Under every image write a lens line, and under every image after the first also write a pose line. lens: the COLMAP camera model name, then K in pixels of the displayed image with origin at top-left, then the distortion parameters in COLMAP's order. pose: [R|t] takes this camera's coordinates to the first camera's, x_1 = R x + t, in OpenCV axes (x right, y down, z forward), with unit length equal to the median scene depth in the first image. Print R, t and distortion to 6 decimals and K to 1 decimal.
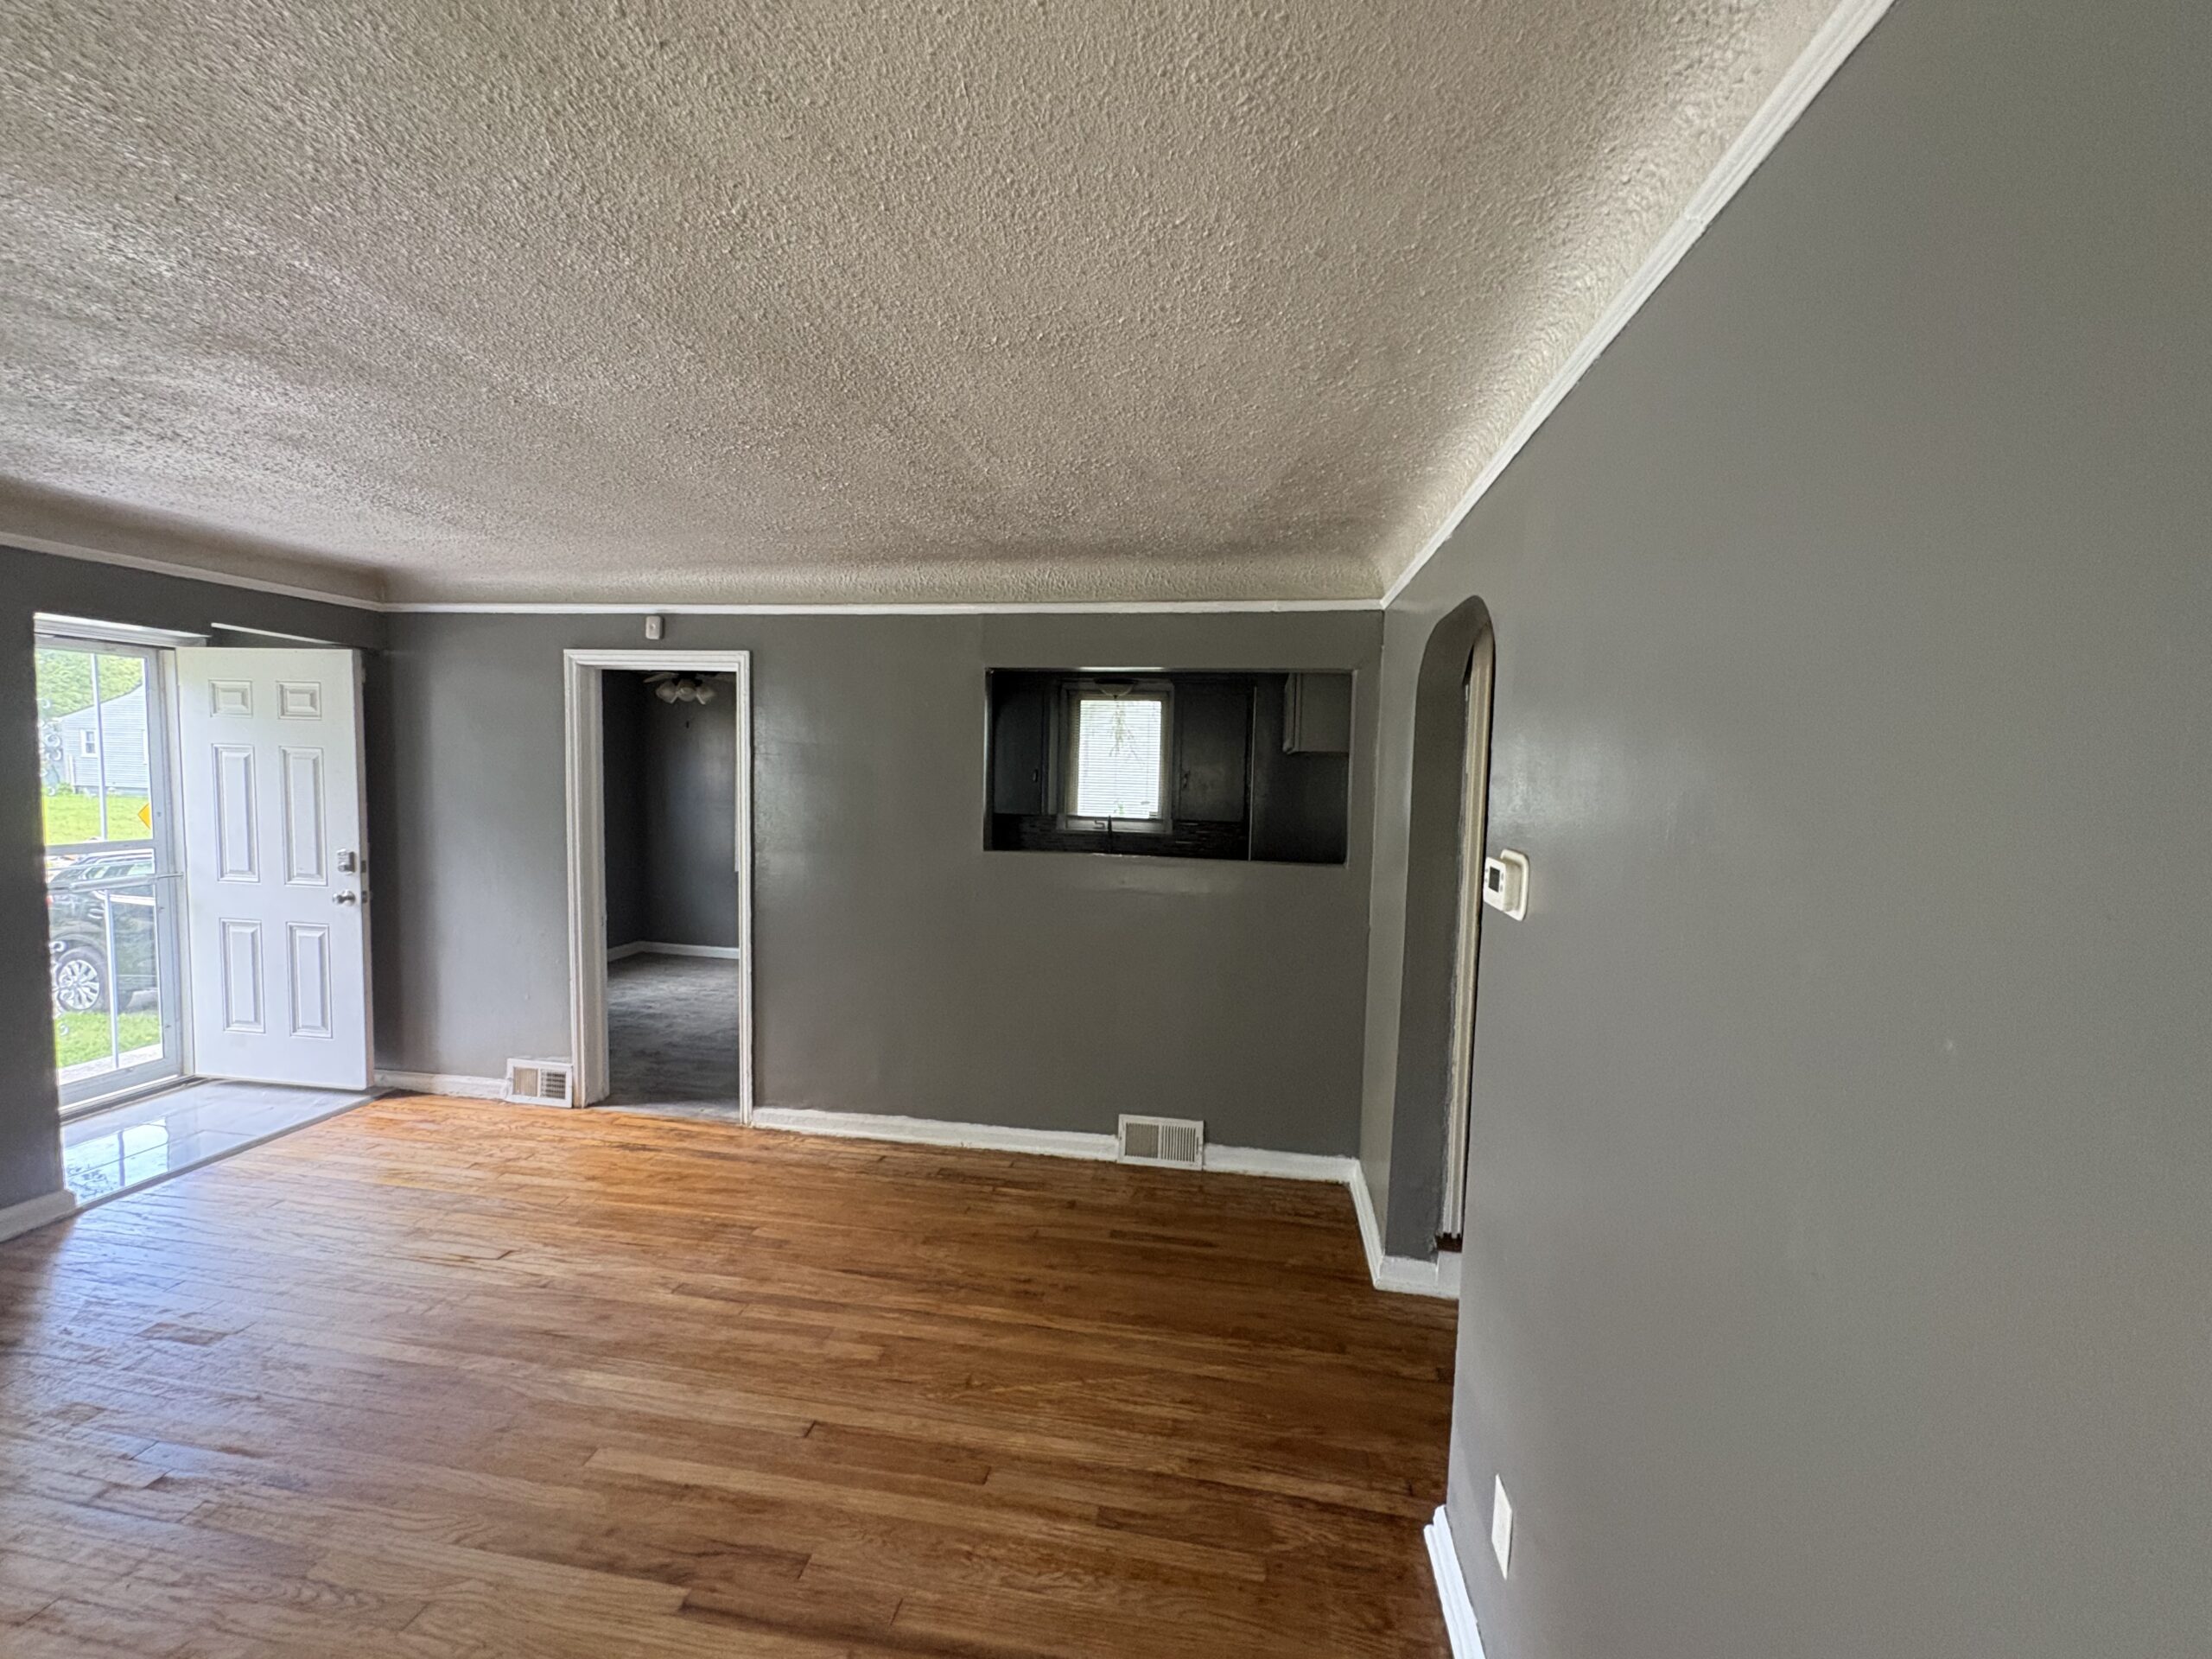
lens RADIAL K [[886.4, 0, 1110.1], [0, 886.4, 827.7], [0, 0, 1]] dist [0.000766, 0.000447]
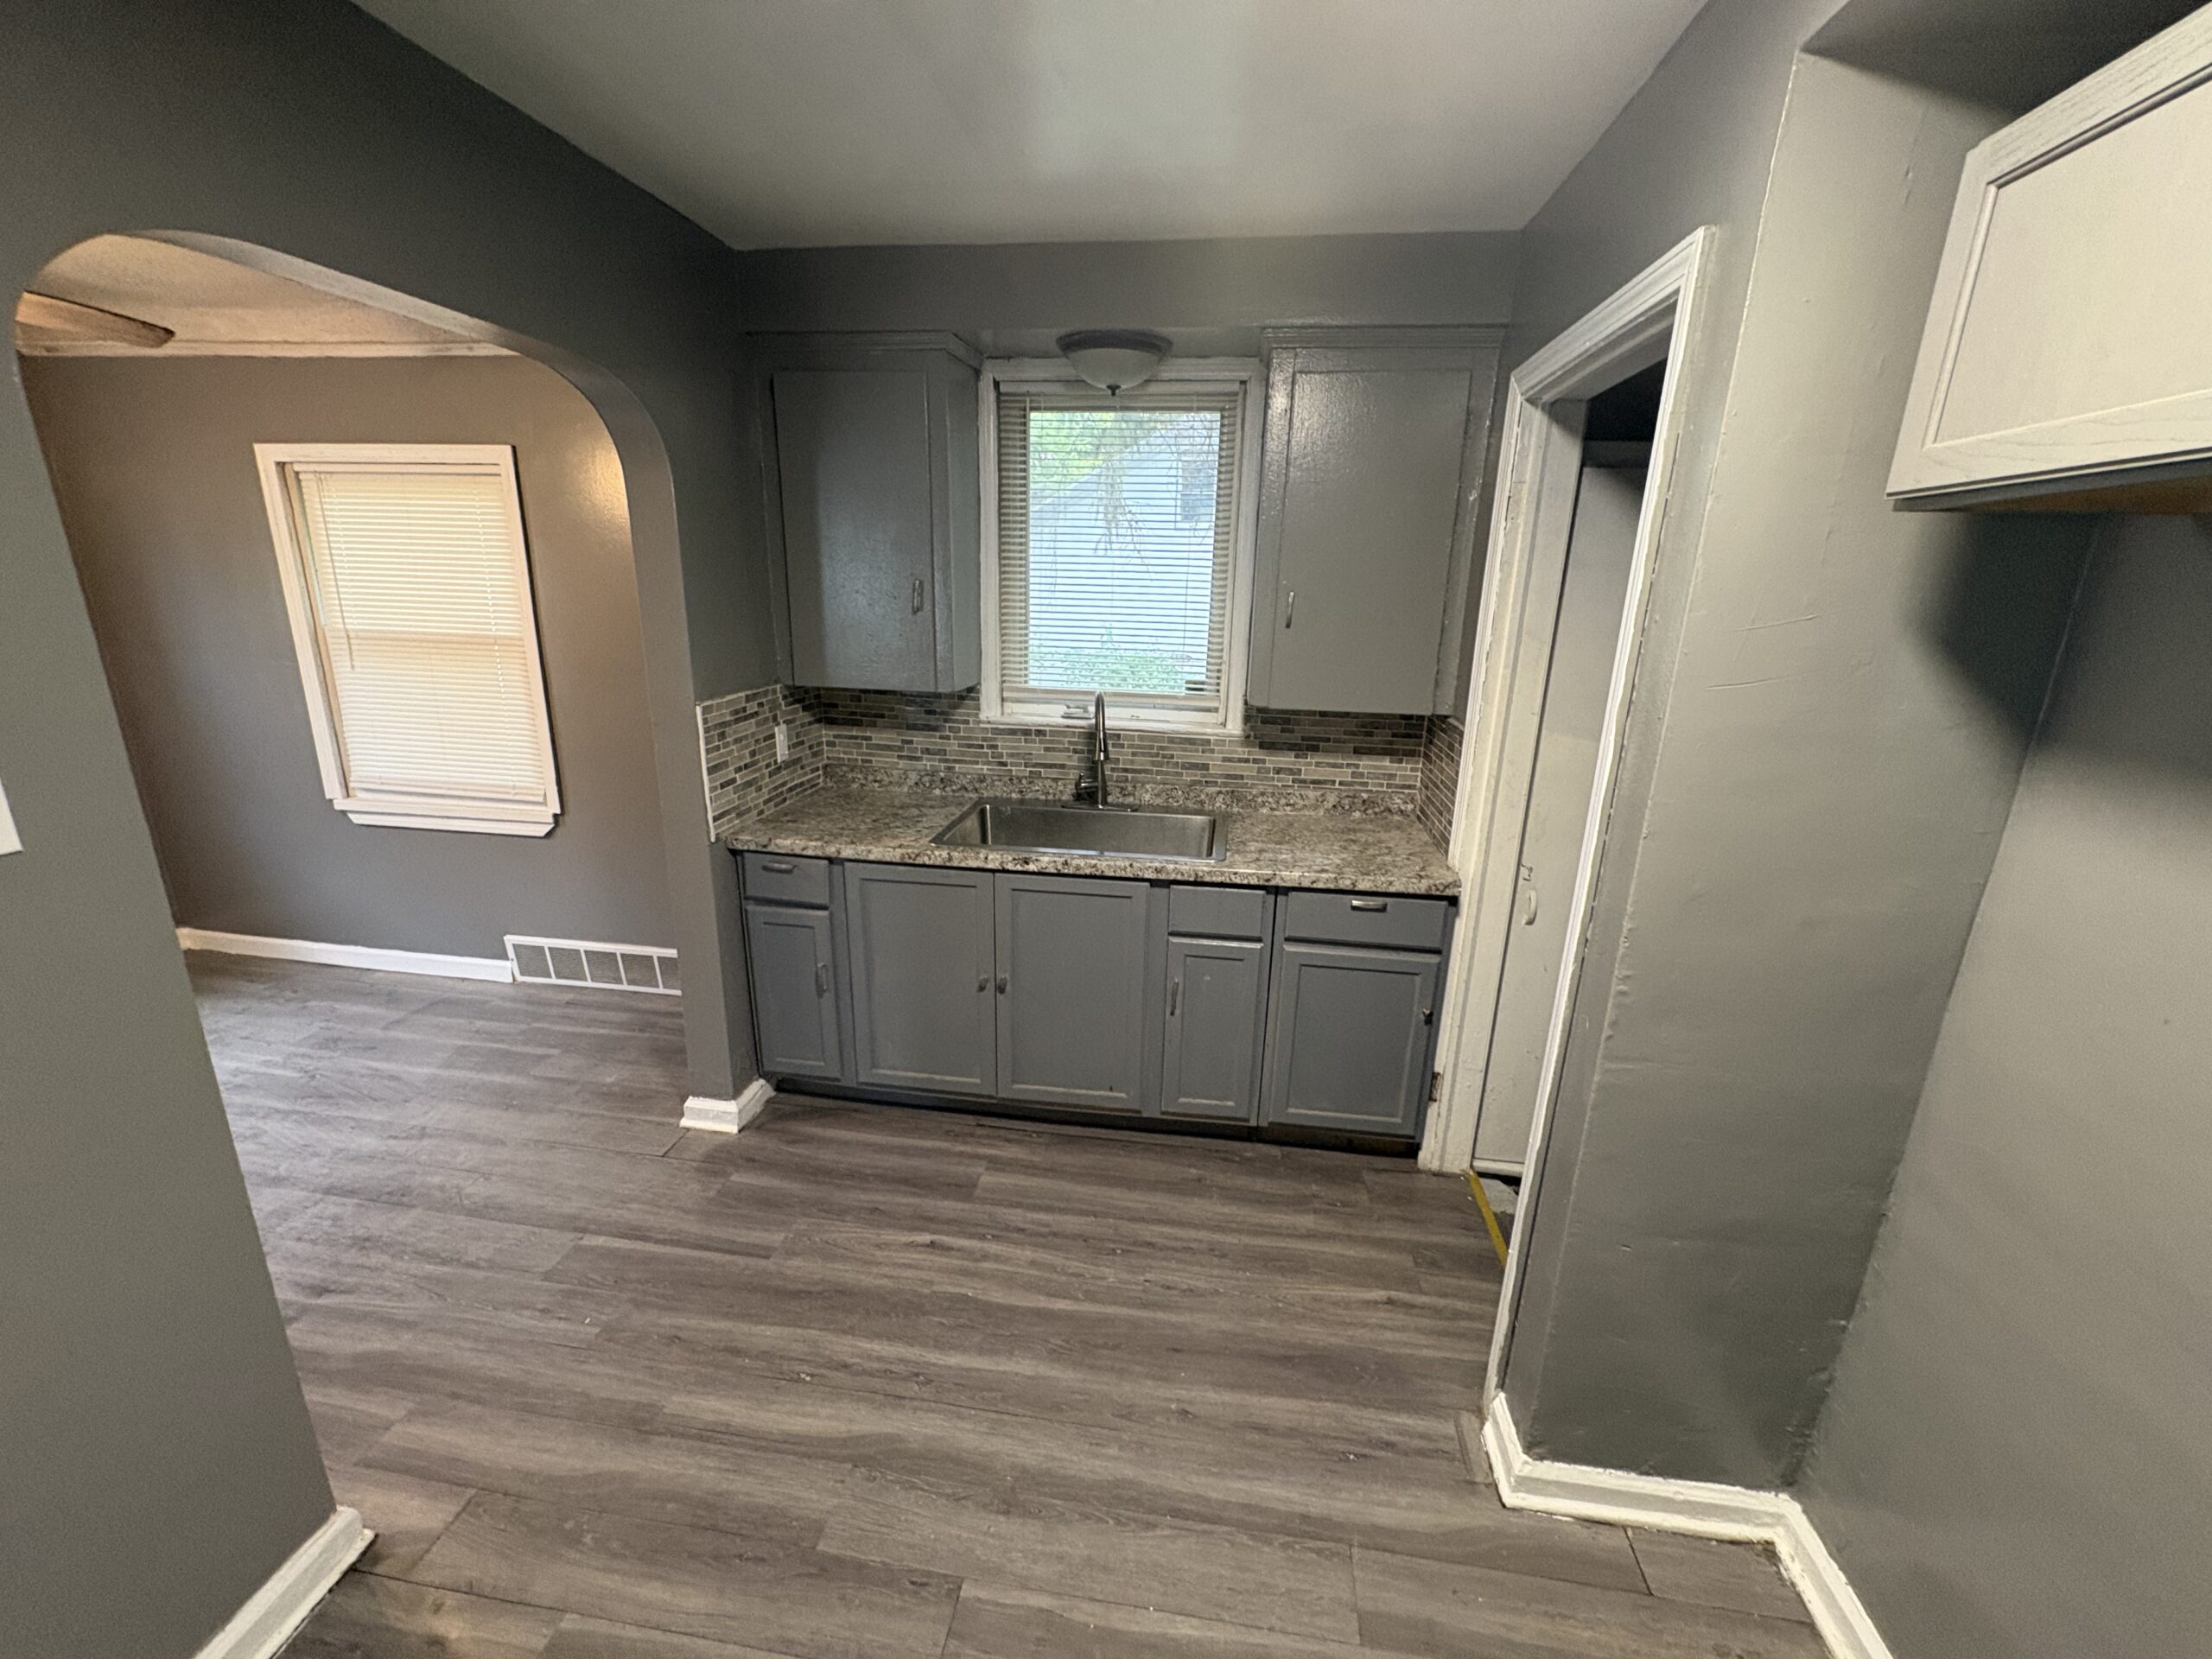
lens RADIAL K [[886.4, 0, 1106.1], [0, 886.4, 827.8], [0, 0, 1]] dist [0.000766, 0.000447]
pose [[0.999815, -0.005841, 0.018328, -0.012222], [0.001963, 0.978790, 0.204856, -0.080621], [-0.019136, -0.204782, 0.978620, 1.224871]]
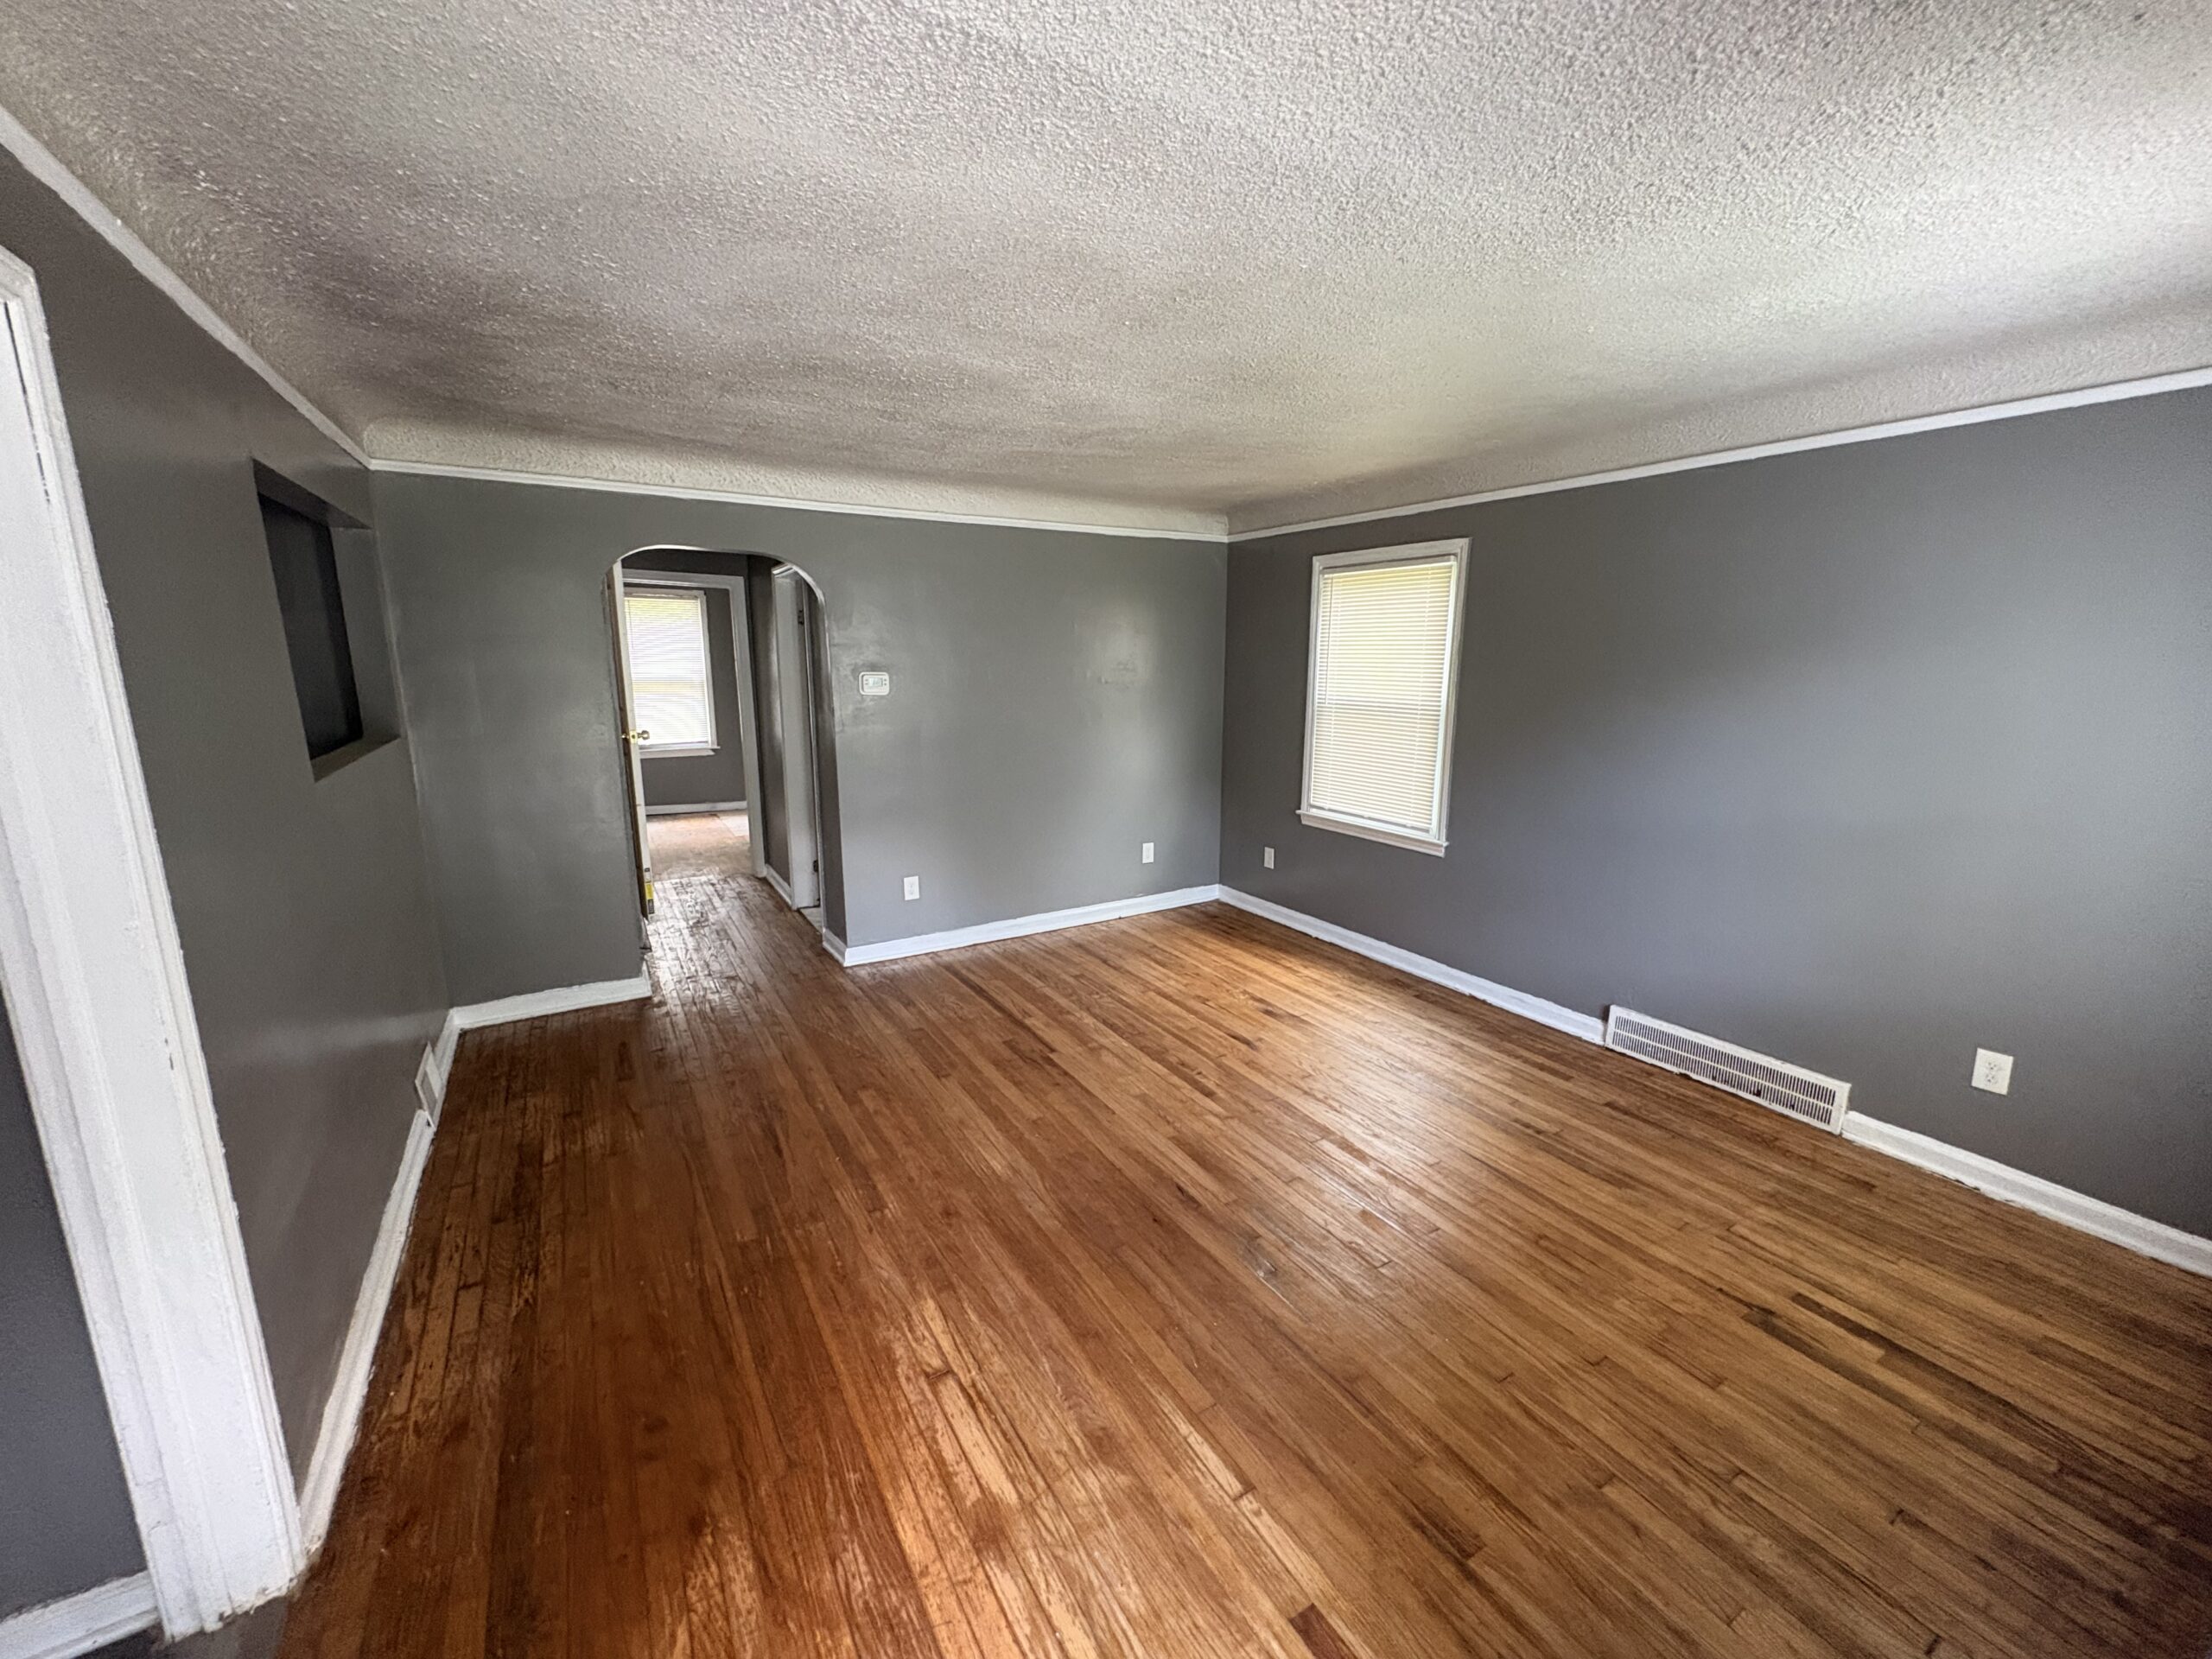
lens RADIAL K [[886.4, 0, 1113.5], [0, 886.4, 828.1], [0, 0, 1]] dist [0.000766, 0.000447]
pose [[-0.651745, -0.180122, 0.736739, -1.172347], [0.025345, 0.965675, 0.258515, -0.106563], [-0.758015, 0.187158, -0.624808, 1.215432]]
